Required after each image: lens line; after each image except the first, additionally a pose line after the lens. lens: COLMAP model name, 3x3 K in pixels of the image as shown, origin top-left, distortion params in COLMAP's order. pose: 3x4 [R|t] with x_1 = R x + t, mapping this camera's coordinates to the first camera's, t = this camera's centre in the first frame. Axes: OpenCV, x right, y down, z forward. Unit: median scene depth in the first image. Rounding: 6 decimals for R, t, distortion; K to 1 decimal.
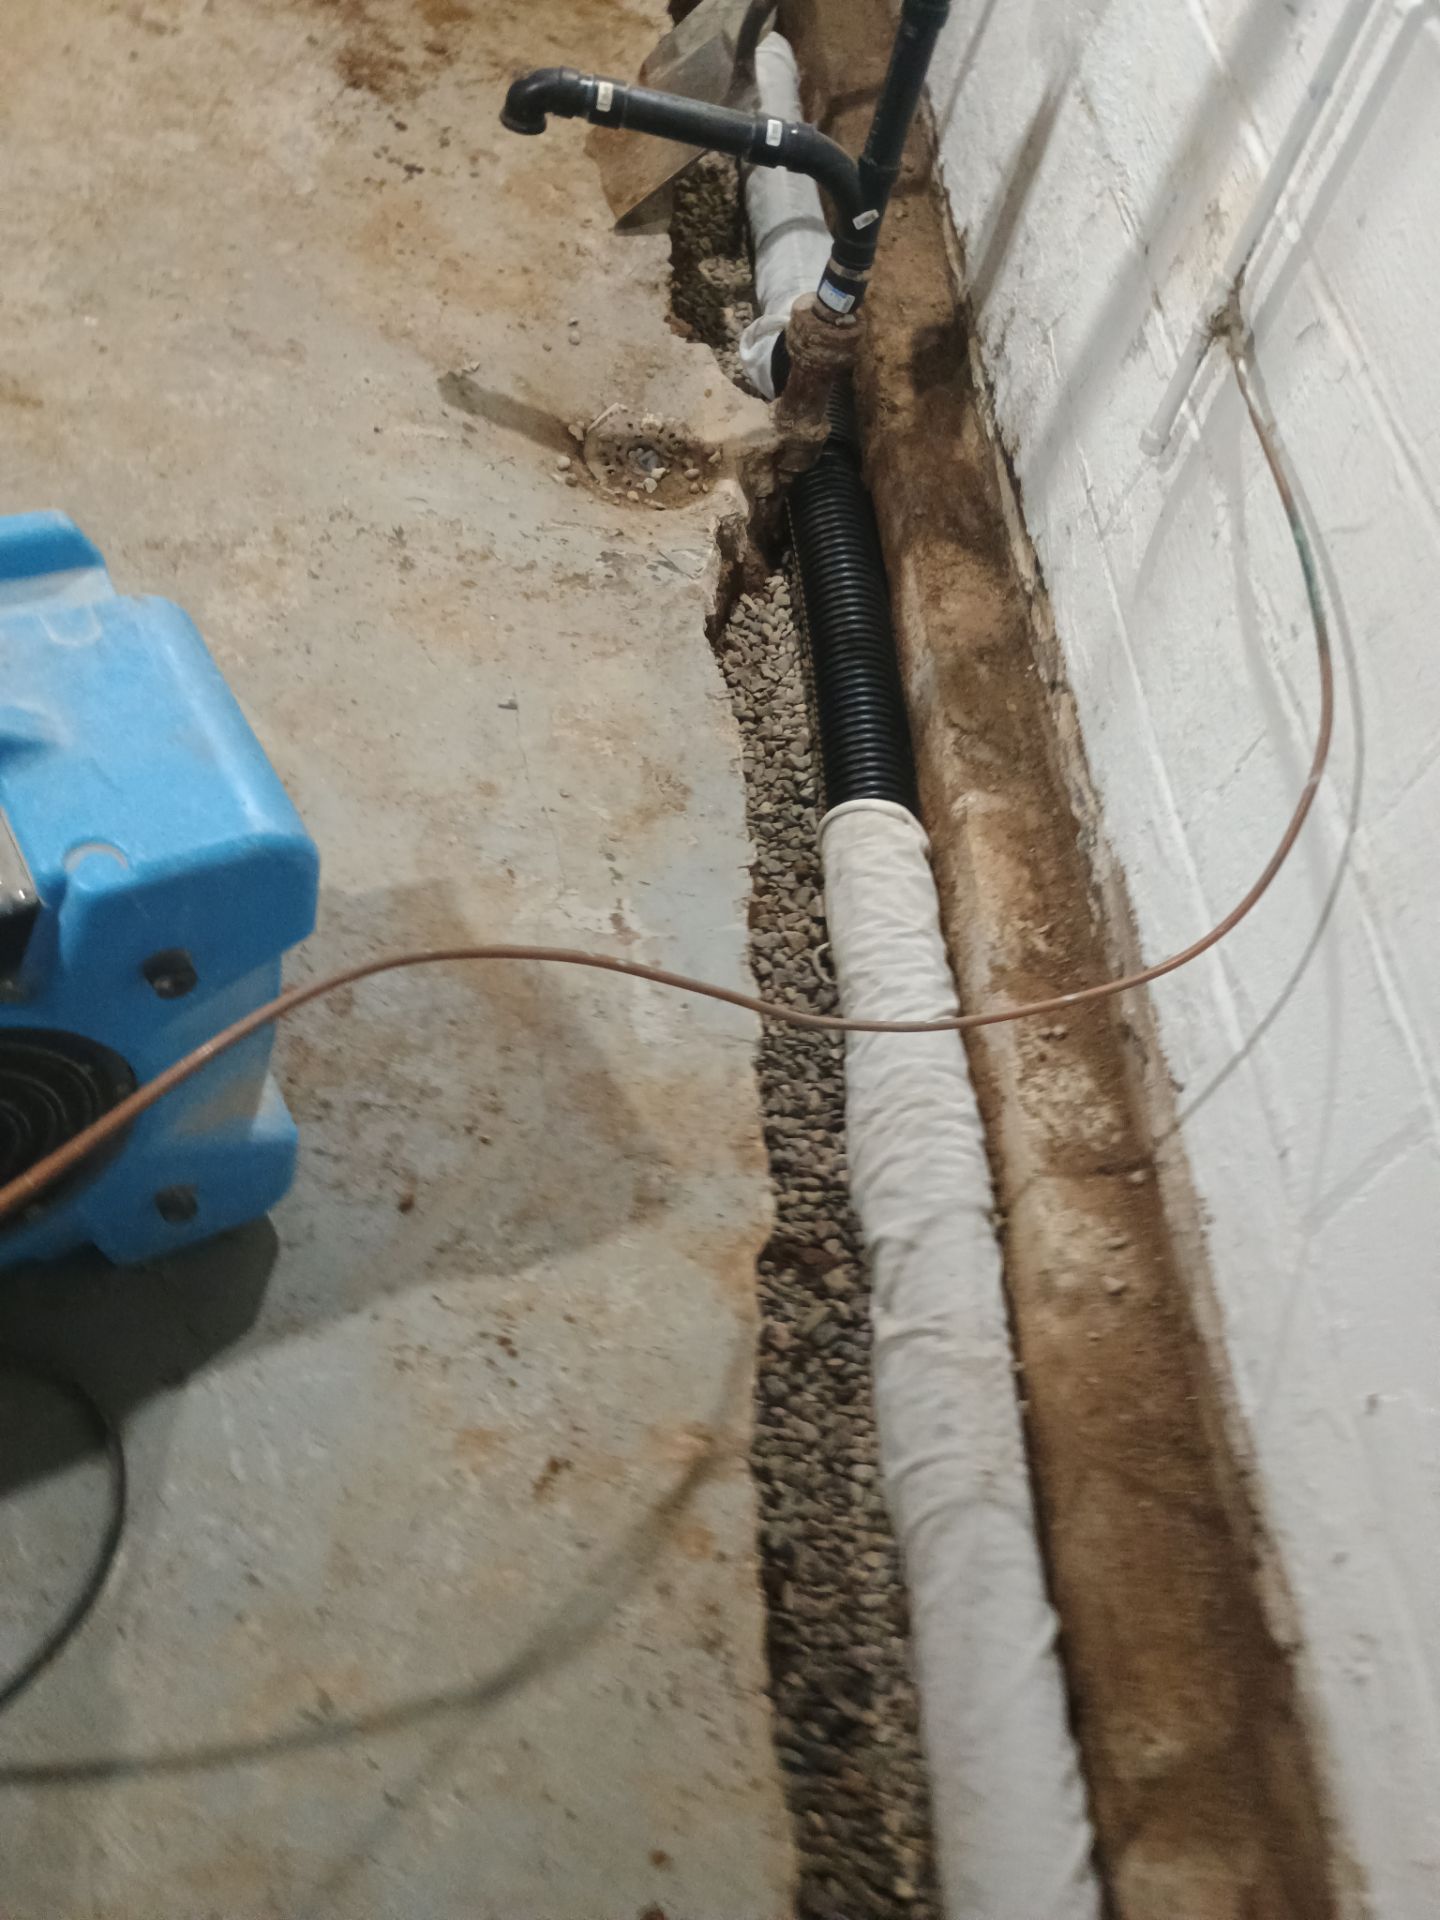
lens RADIAL K [[1660.5, 0, 720.0], [0, 1660.5, 960.0], [0, 0, 1]] dist [0.068390, -0.106755]
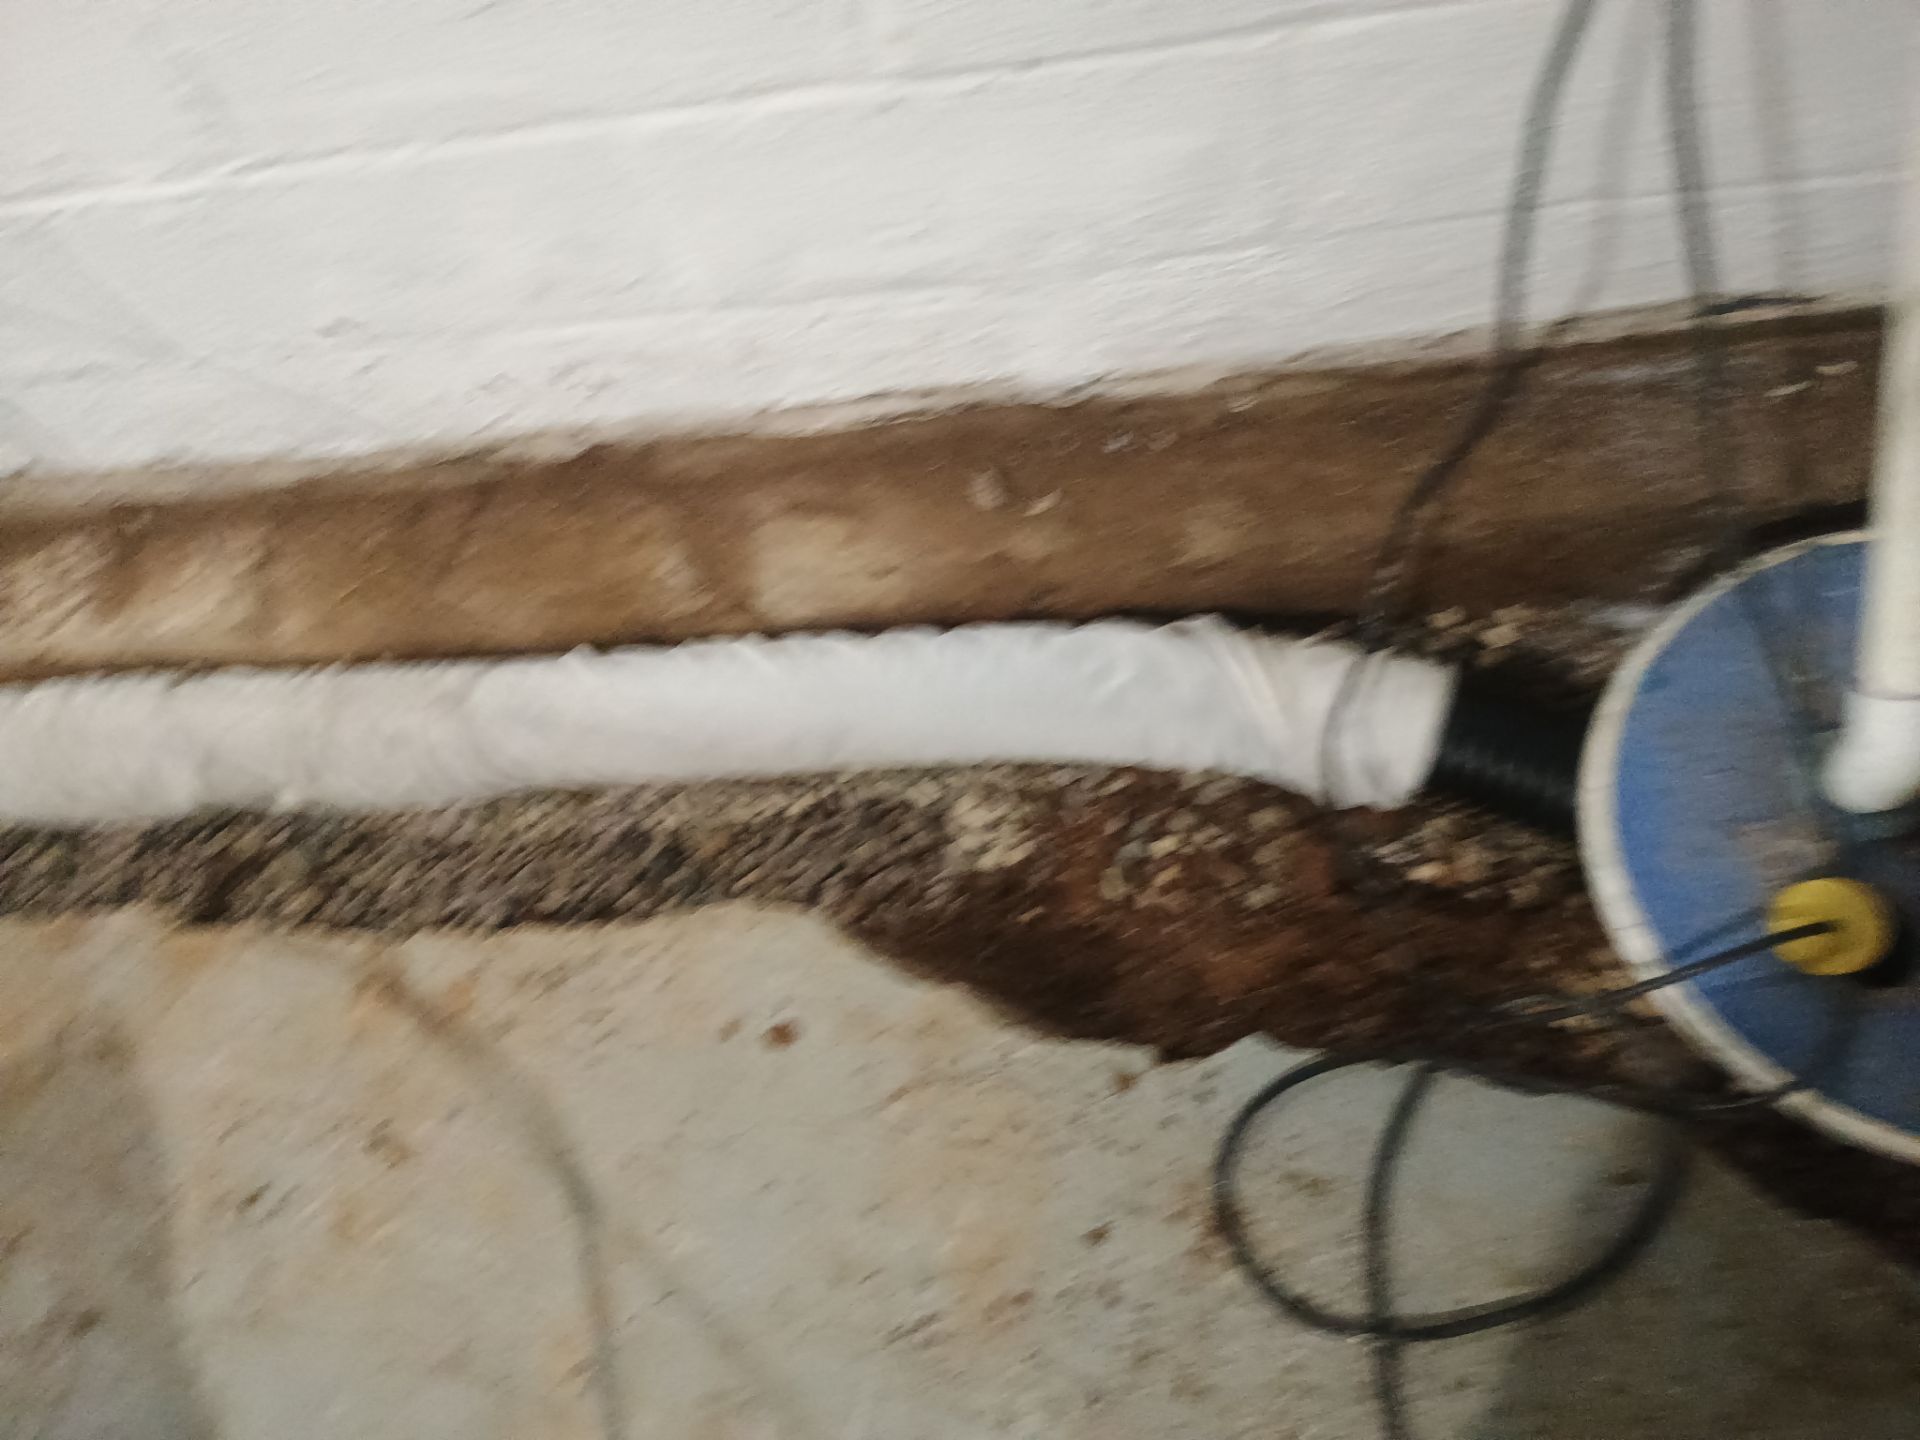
lens RADIAL K [[1660.5, 0, 960.0], [0, 1660.5, 720.0], [0, 0, 1]] dist [0.068390, -0.106755]
pose [[0.013647, -0.989968, 0.140630, 0.012289], [0.901641, 0.072985, 0.426282, 0.169666], [-0.432270, 0.120981, 0.893592, -0.043452]]
